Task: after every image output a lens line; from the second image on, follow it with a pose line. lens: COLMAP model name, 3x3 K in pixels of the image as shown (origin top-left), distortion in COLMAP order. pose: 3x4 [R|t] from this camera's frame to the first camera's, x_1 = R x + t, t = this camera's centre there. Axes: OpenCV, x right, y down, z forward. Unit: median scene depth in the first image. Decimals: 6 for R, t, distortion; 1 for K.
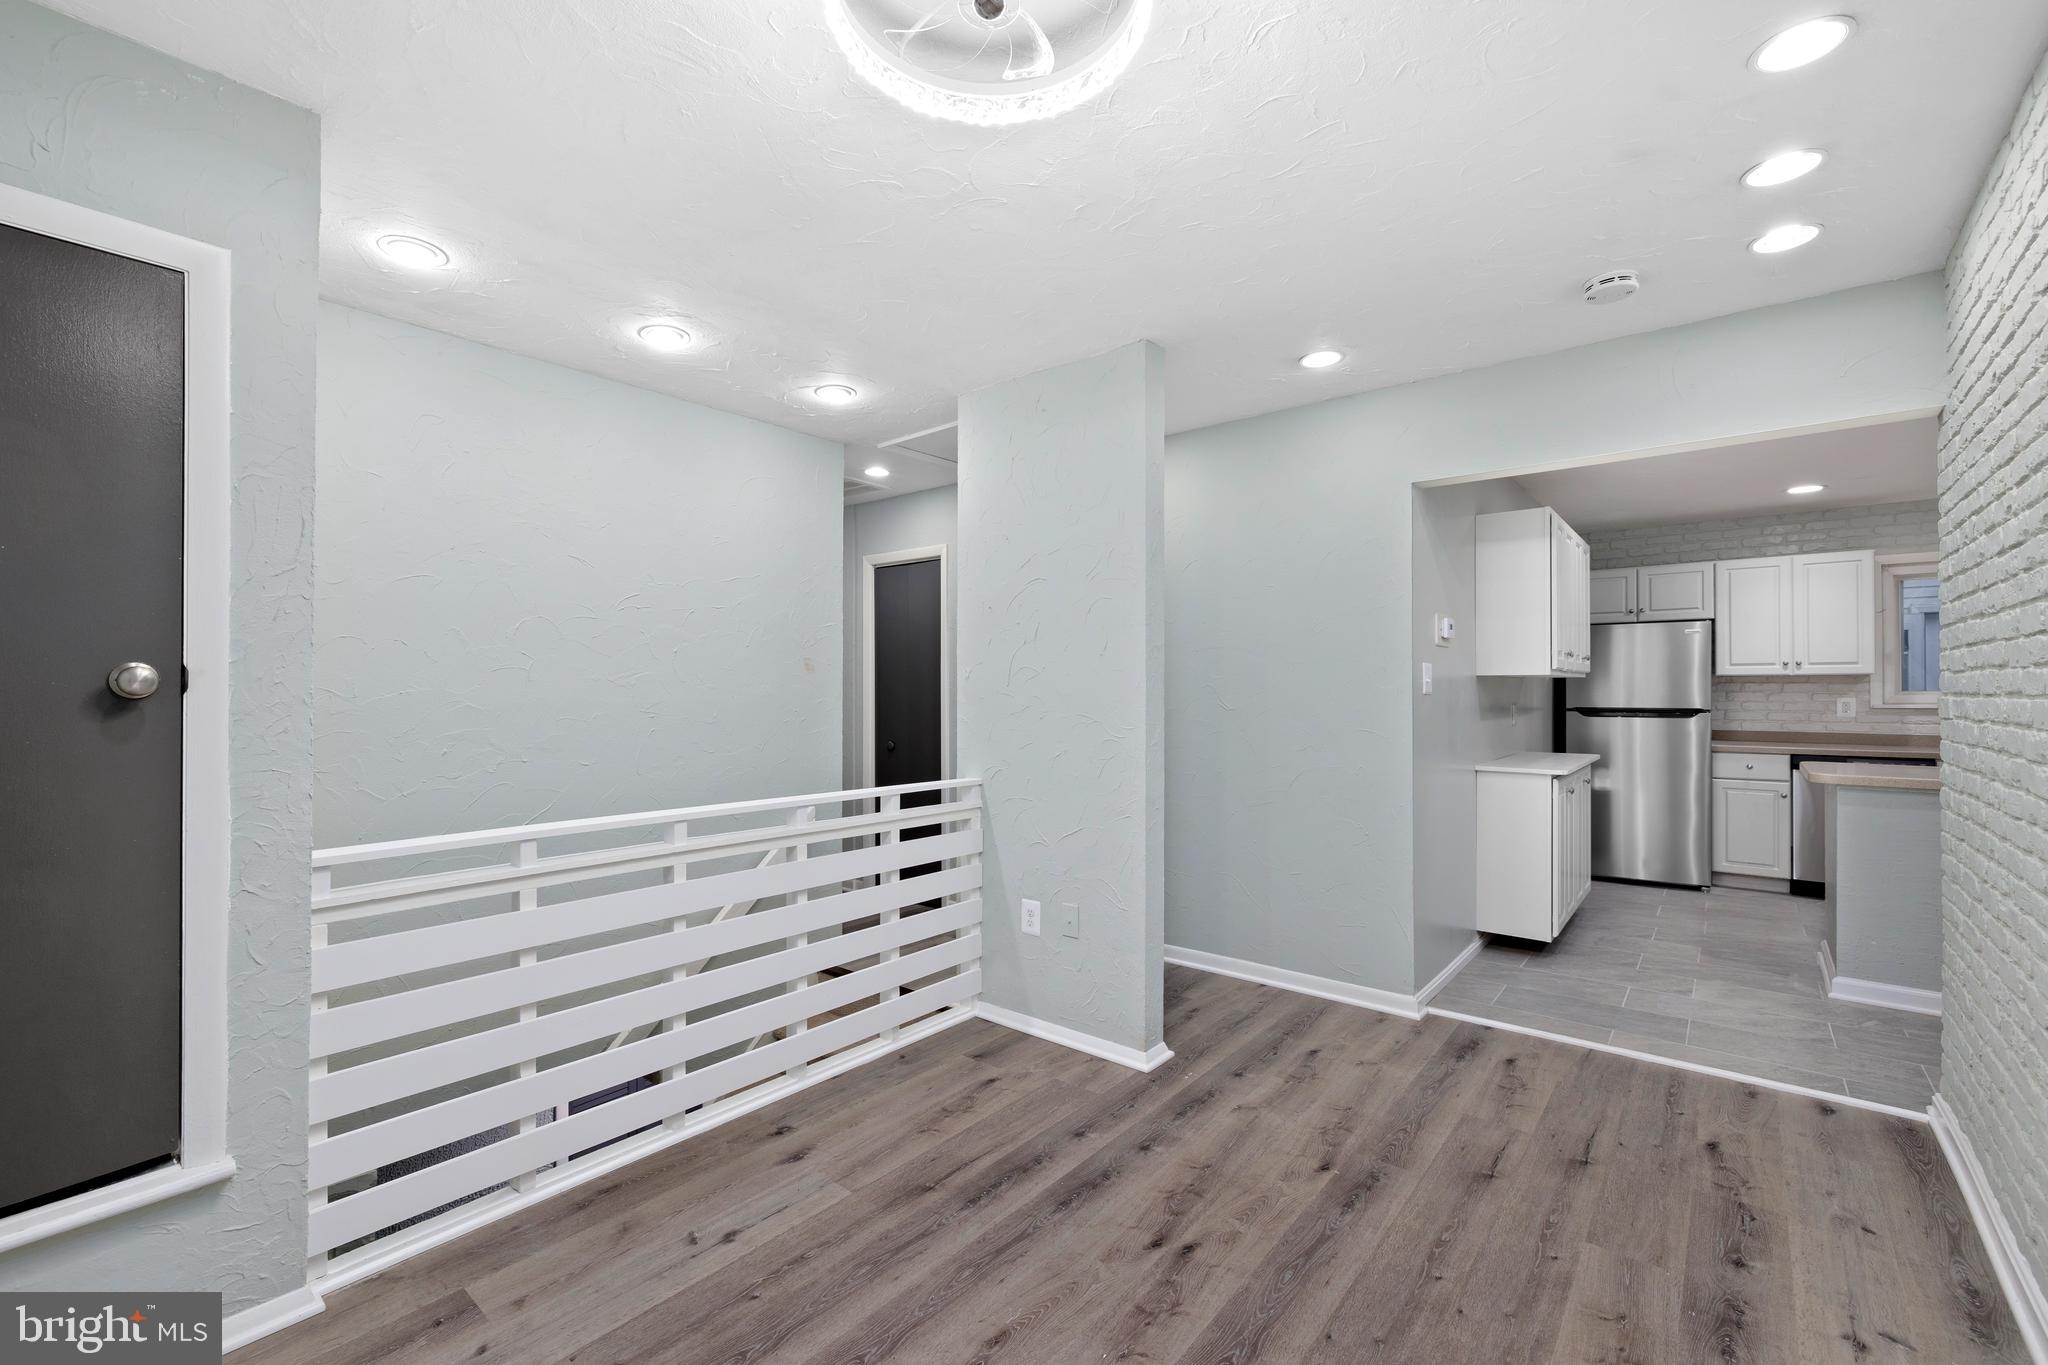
lens RADIAL K [[873.7, 0, 1029.2], [0, 873.7, 689.3], [0, 0, 1]] dist [-0.002205, -0.000427]
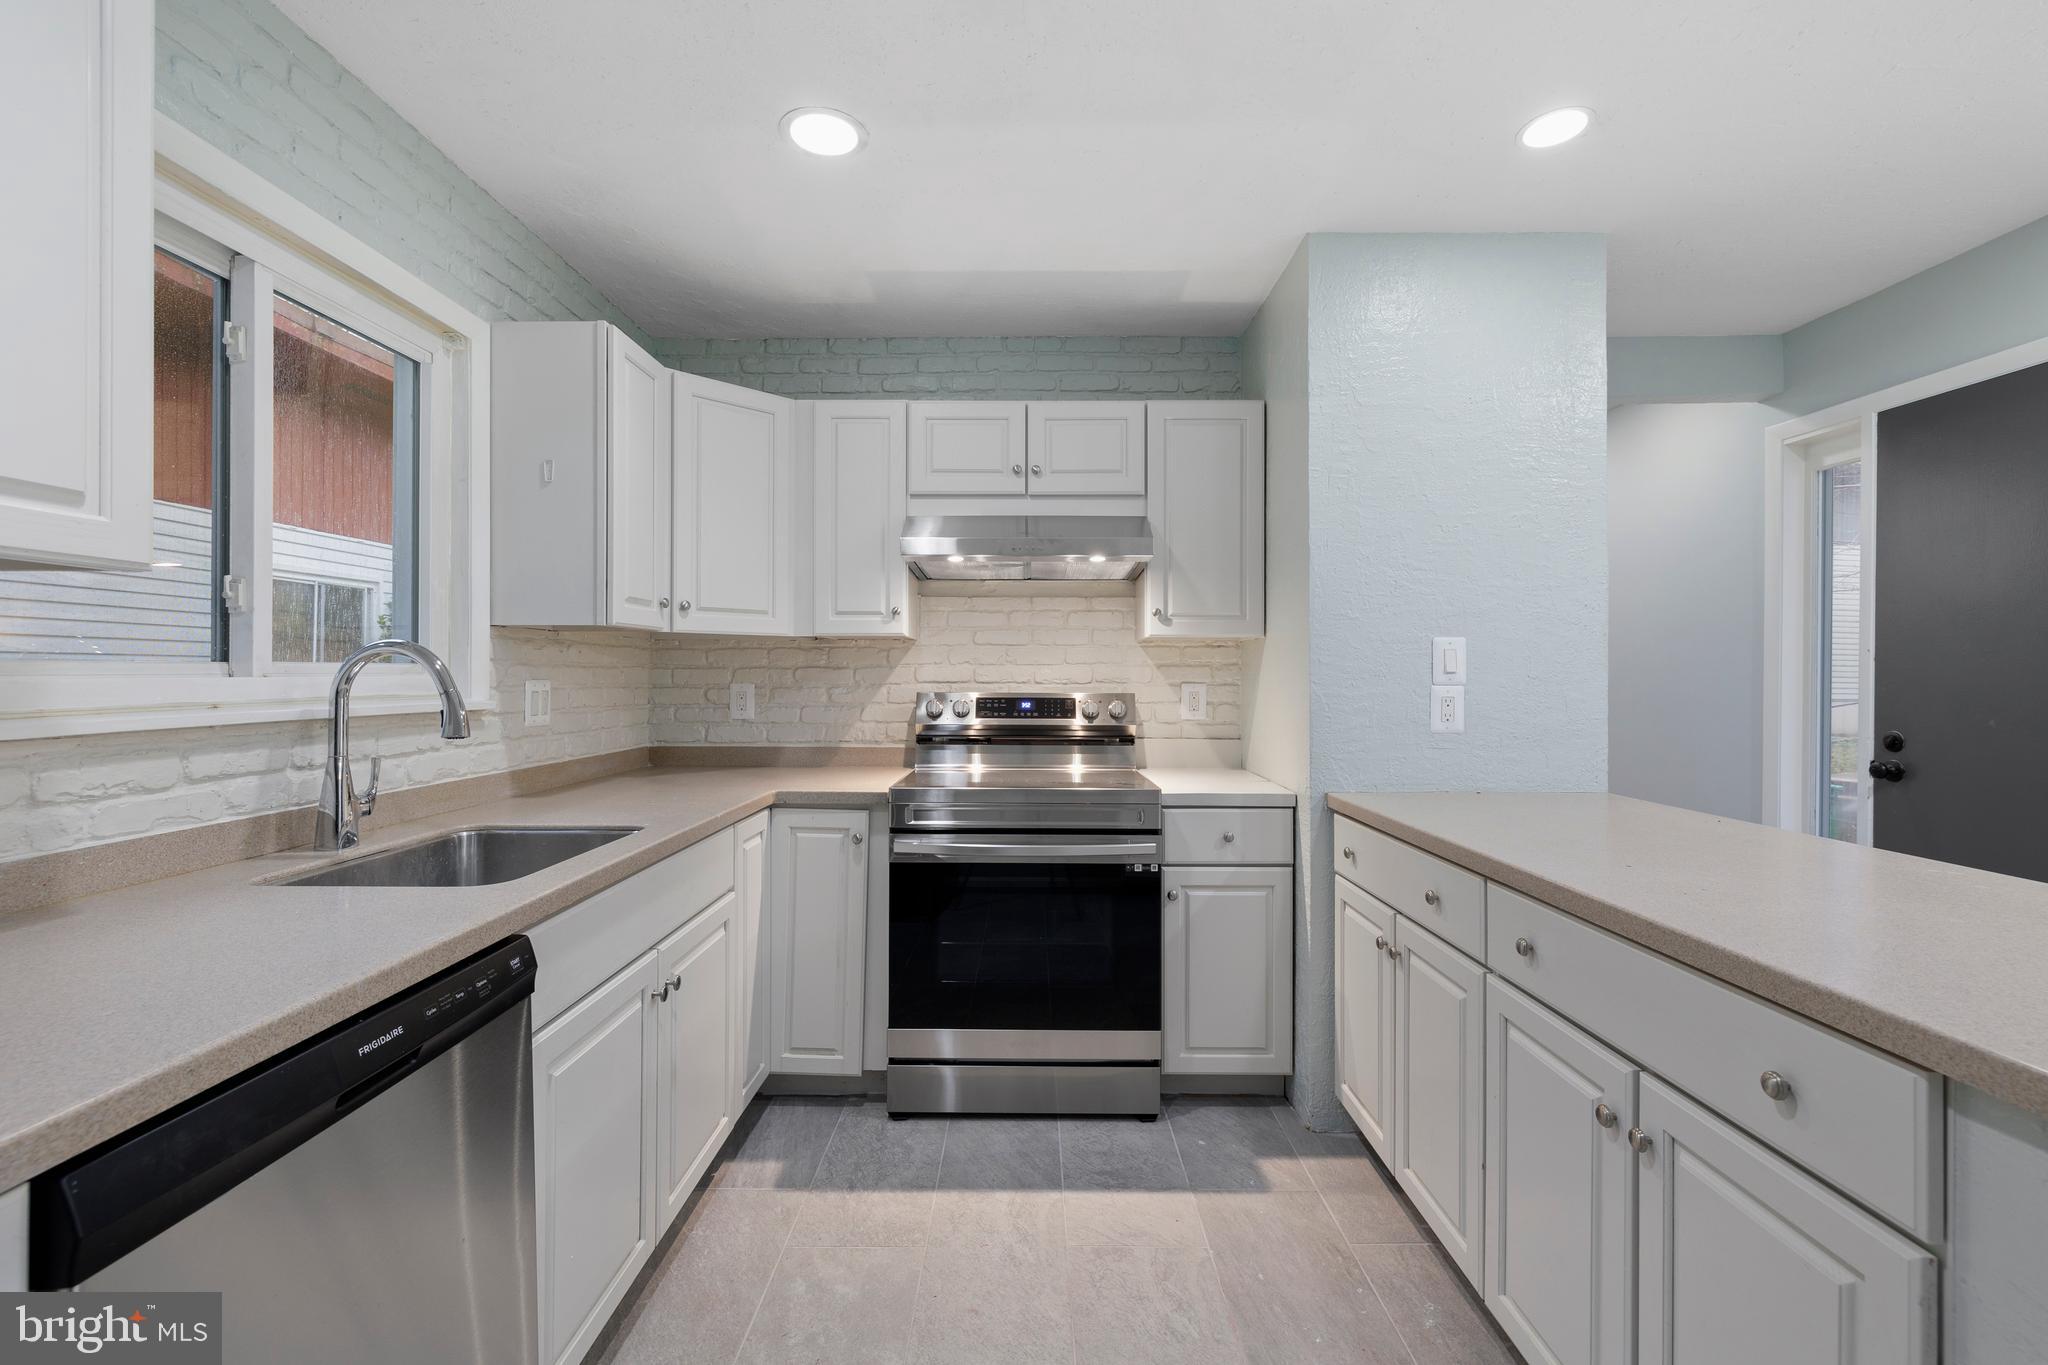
lens RADIAL K [[873.7, 0, 1021.2], [0, 873.7, 670.6], [0, 0, 1]] dist [-0.002205, -0.000427]
pose [[-0.627671, 0.003268, 0.778472, 0.660142], [-0.005782, 0.999944, -0.008860, 0.005299], [-0.778457, -0.010062, -0.627617, 0.922861]]
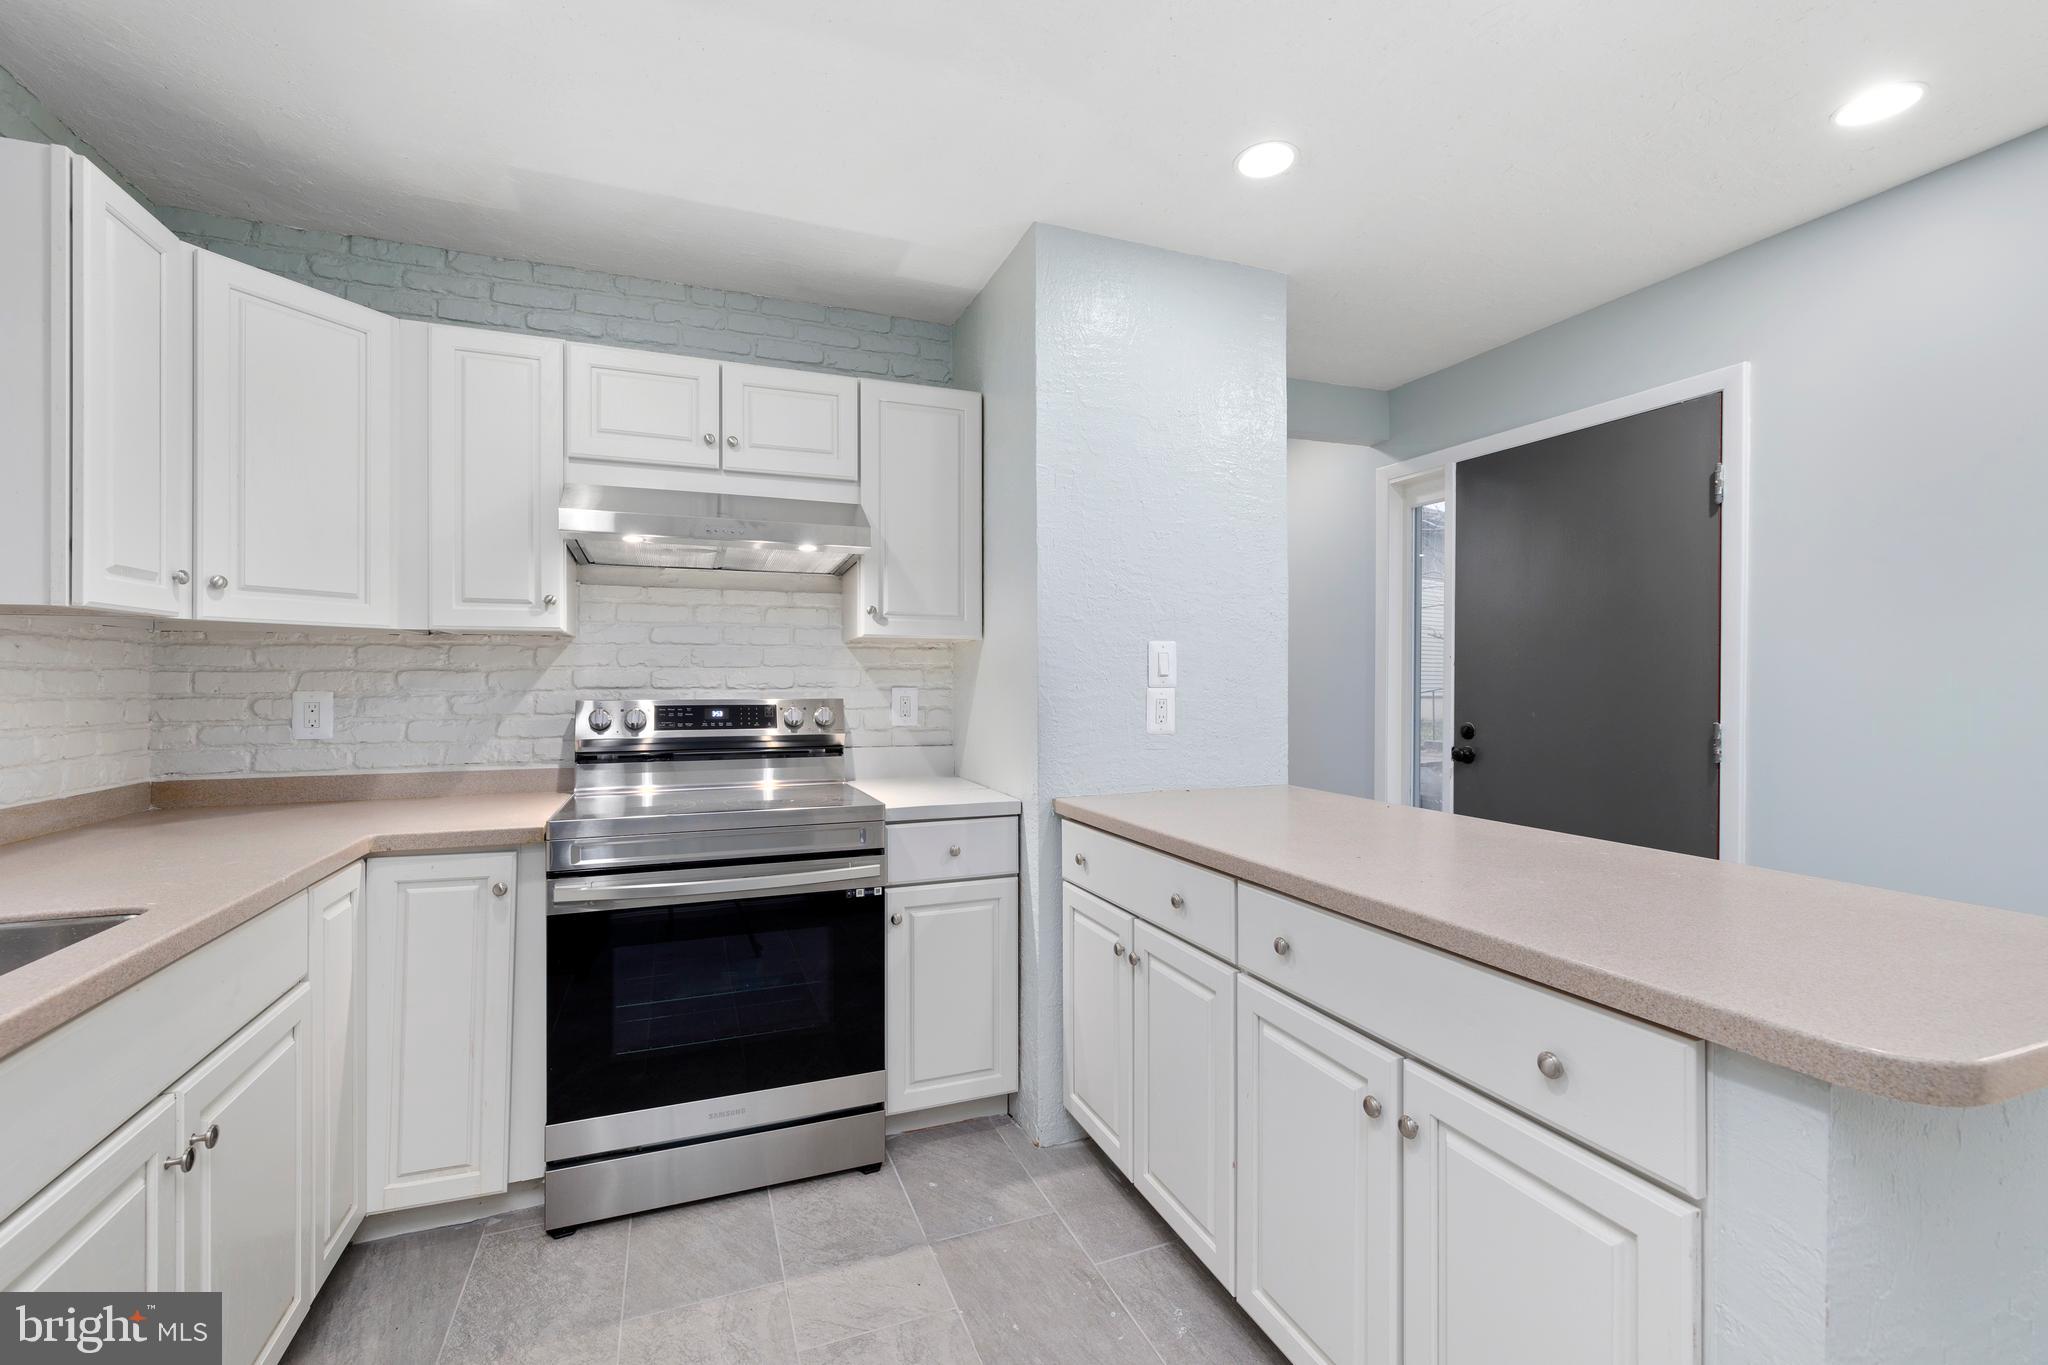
lens RADIAL K [[873.7, 0, 1023.5], [0, 873.7, 675.9], [0, 0, 1]] dist [-0.002205, -0.000427]
pose [[-0.875107, 0.003074, 0.483919, 0.708050], [-0.000971, 0.999967, -0.008109, 0.005255], [-0.483928, -0.007566, -0.875075, 0.911373]]
